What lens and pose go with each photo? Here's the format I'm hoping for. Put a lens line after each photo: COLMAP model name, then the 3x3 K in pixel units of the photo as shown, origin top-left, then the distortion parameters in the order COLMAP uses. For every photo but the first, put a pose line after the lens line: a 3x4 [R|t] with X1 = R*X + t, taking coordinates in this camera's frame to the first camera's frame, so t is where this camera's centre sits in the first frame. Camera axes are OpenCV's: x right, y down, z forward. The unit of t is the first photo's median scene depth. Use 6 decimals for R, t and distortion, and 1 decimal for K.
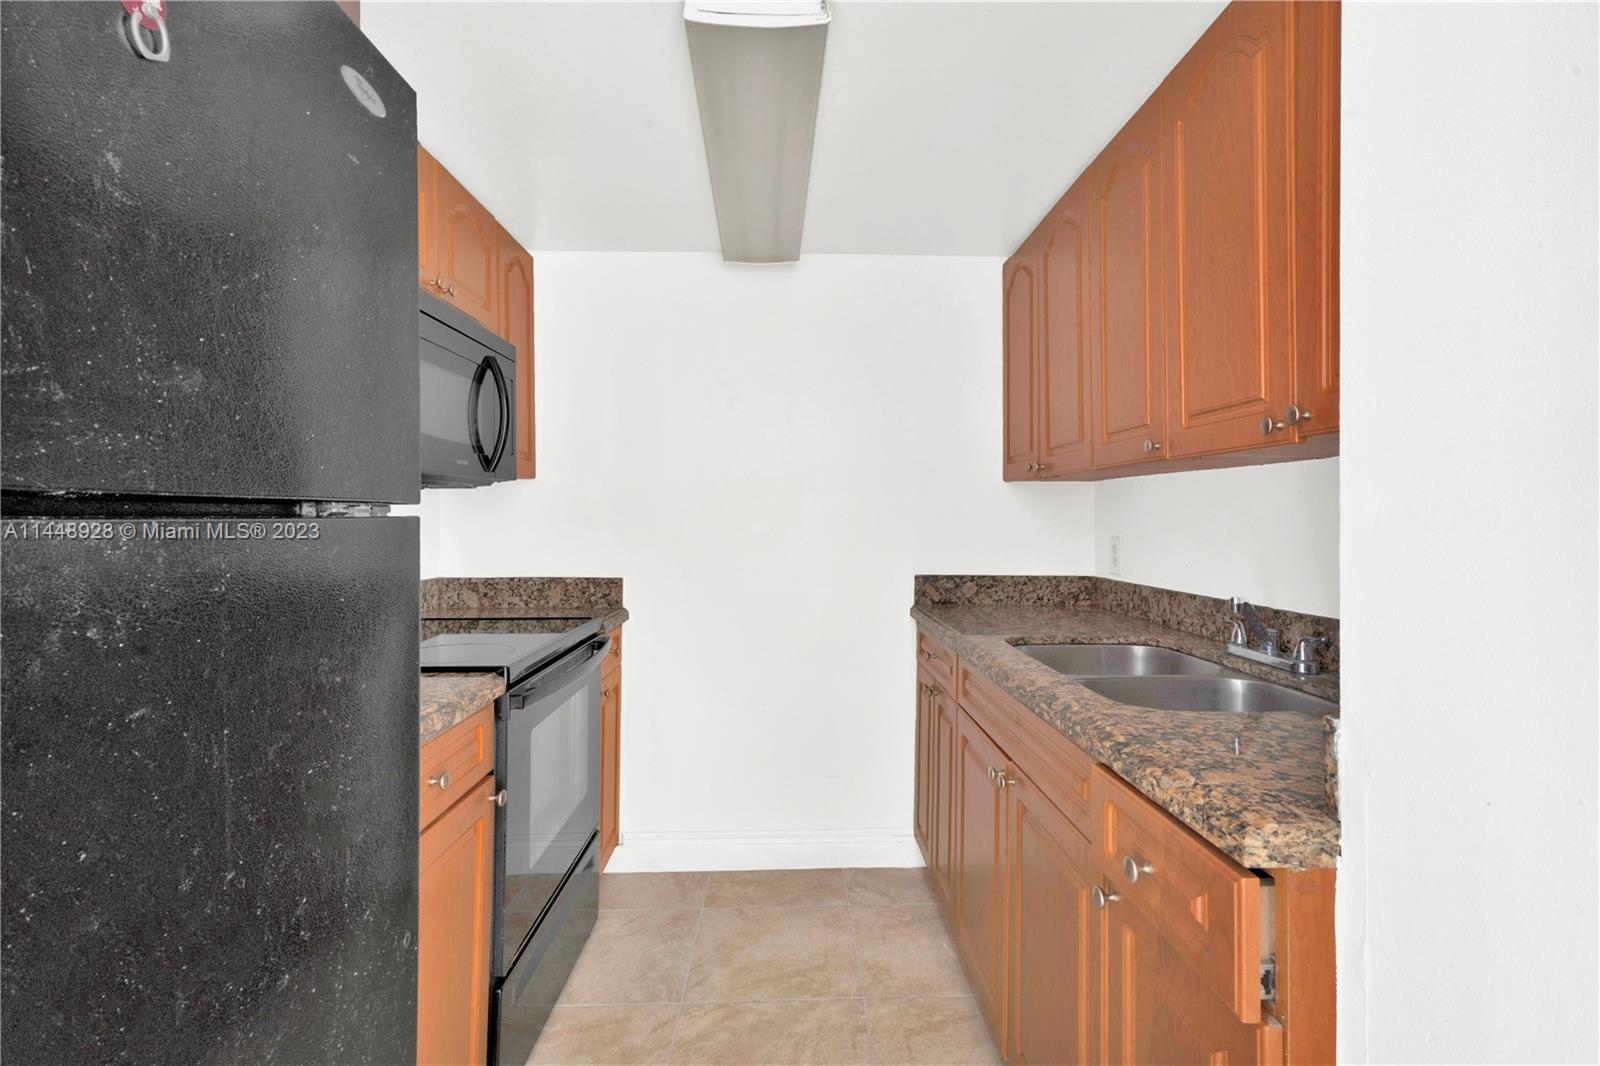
lens RADIAL K [[753.2, 0, 820.9], [0, 753.2, 496.5], [0, 0, 1]] dist [-0.001359, 0.000432]
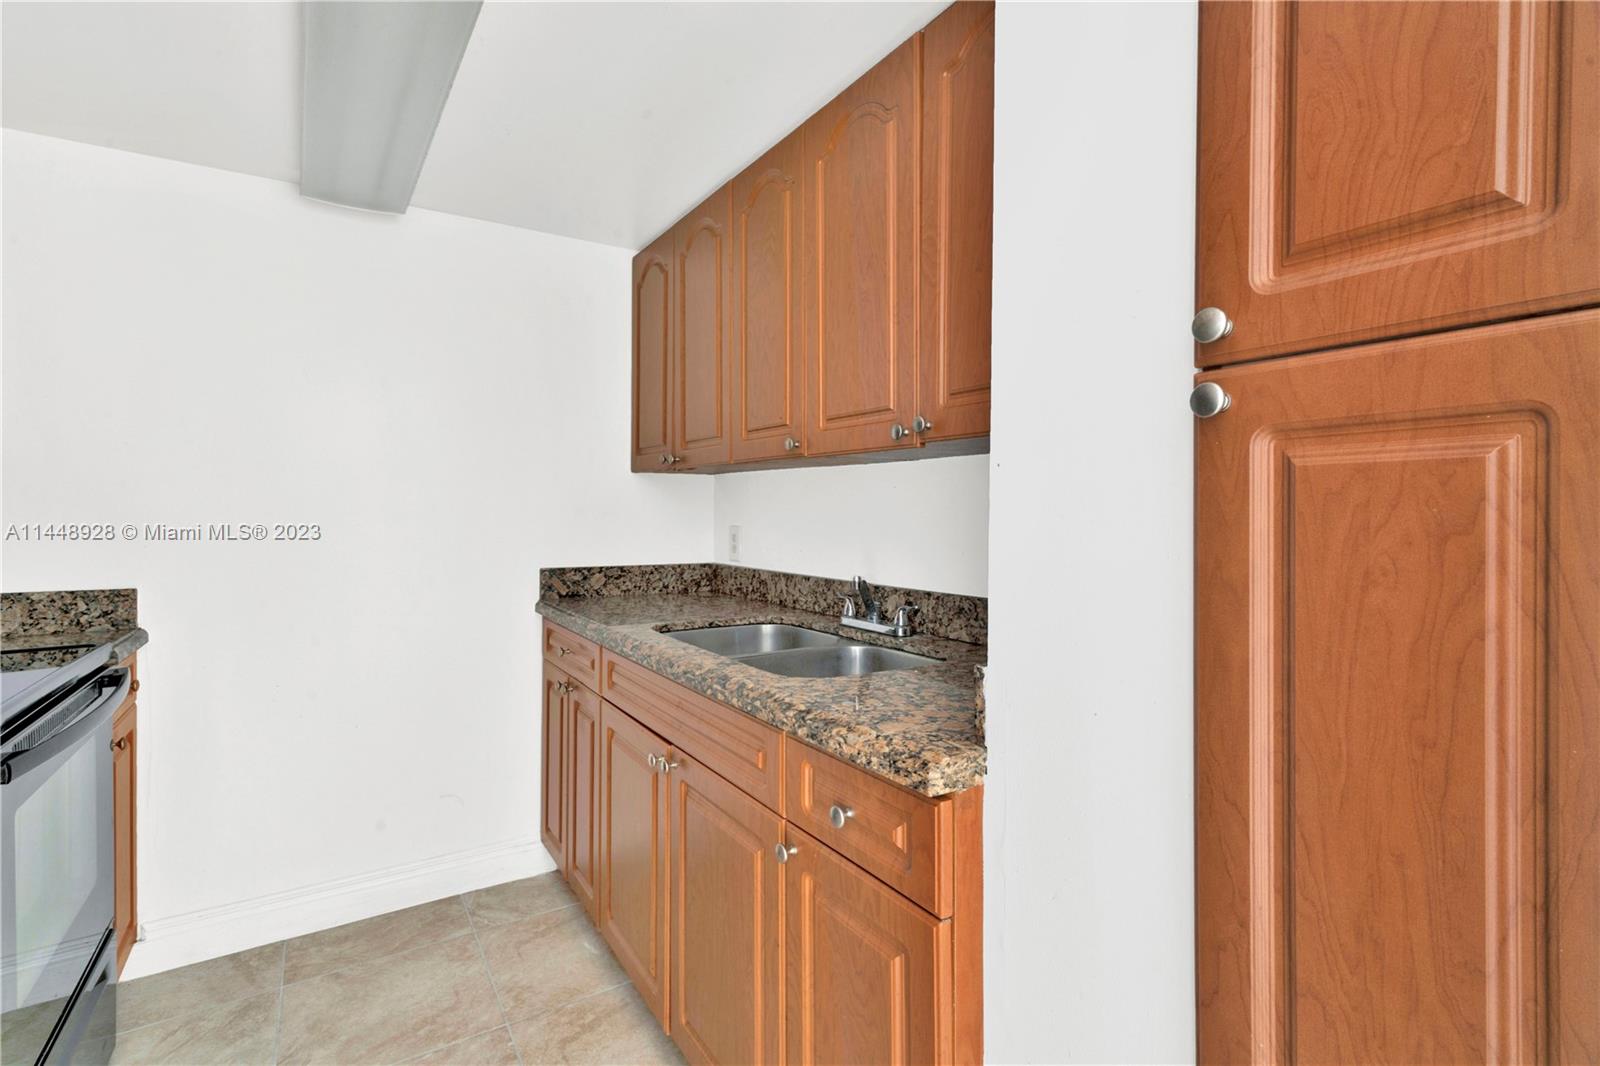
lens RADIAL K [[748.1, 0, 801.7], [0, 748.1, 497.8], [0, 0, 1]] dist [-0.002438, 0.005991]
pose [[0.868857, 0.006587, 0.495019, -0.081934], [-0.013549, 0.999853, 0.010477, 0.000076], [-0.494878, -0.015810, 0.868819, 0.023117]]
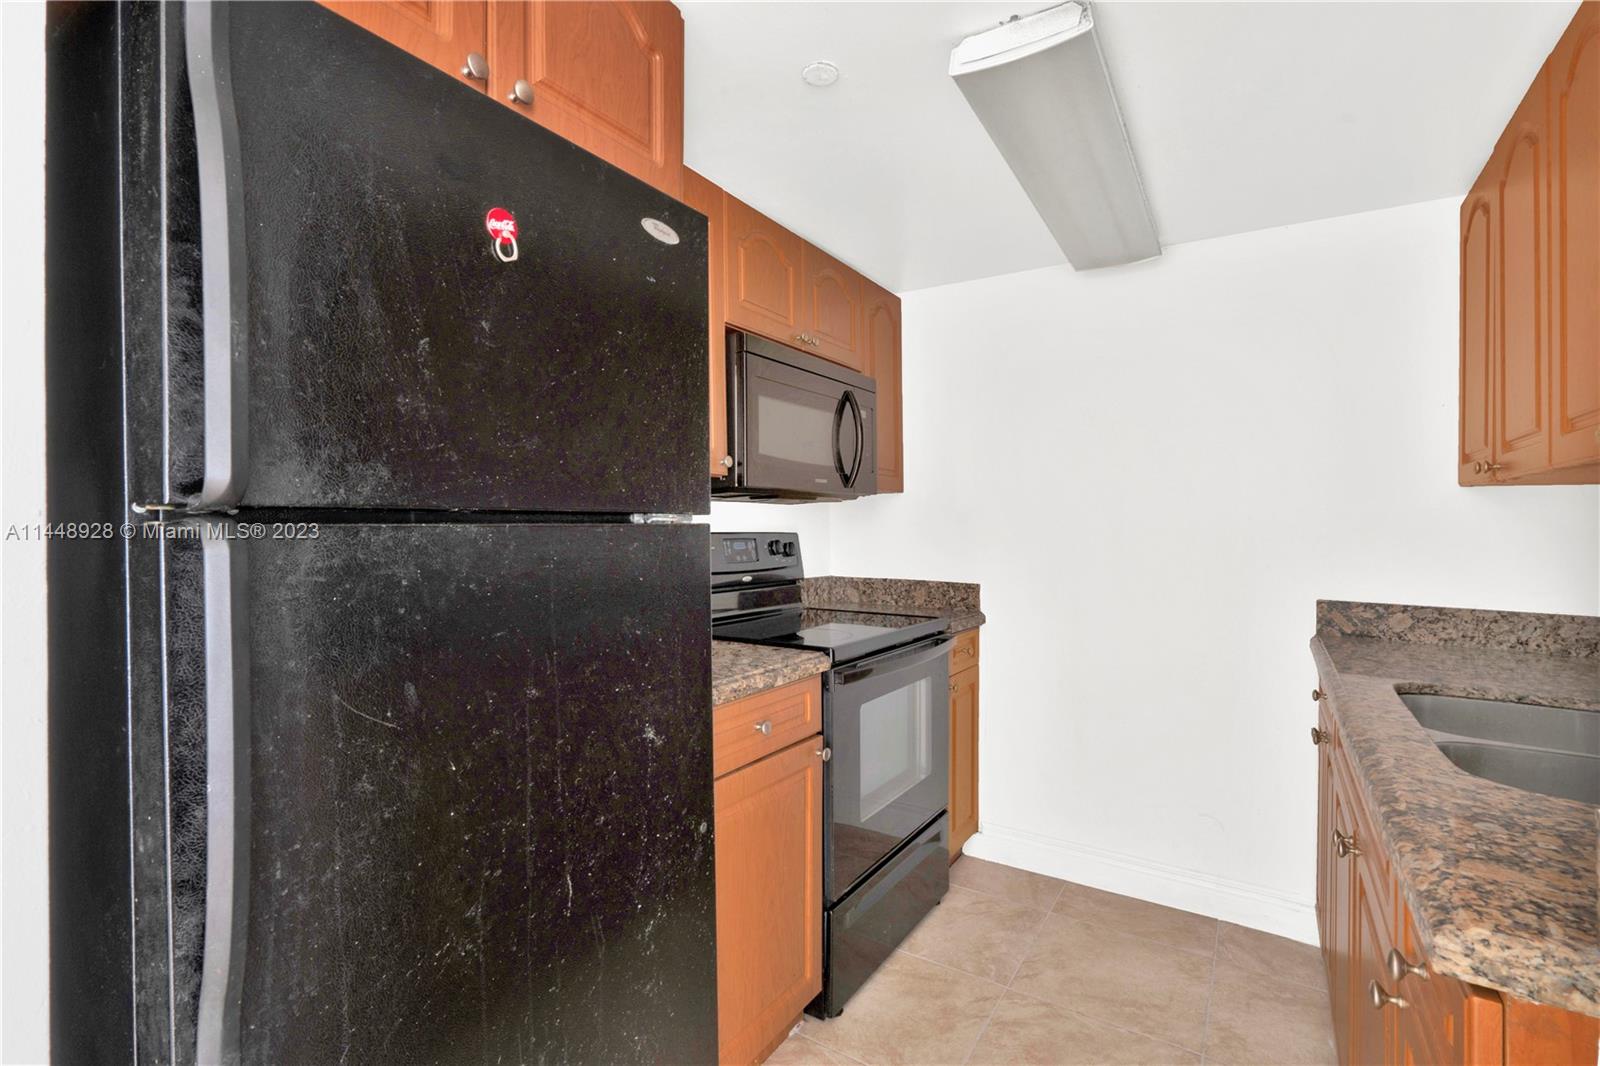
lens RADIAL K [[738.9, 0, 806.9], [0, 738.9, 515.5], [0, 0, 1]] dist [-0.003142, 0.001804]
pose [[0.824736, 0.002279, -0.565513, 0.173595], [0.003820, 0.999947, 0.009601, -0.000891], [0.565505, -0.010079, 0.824684, -0.007156]]
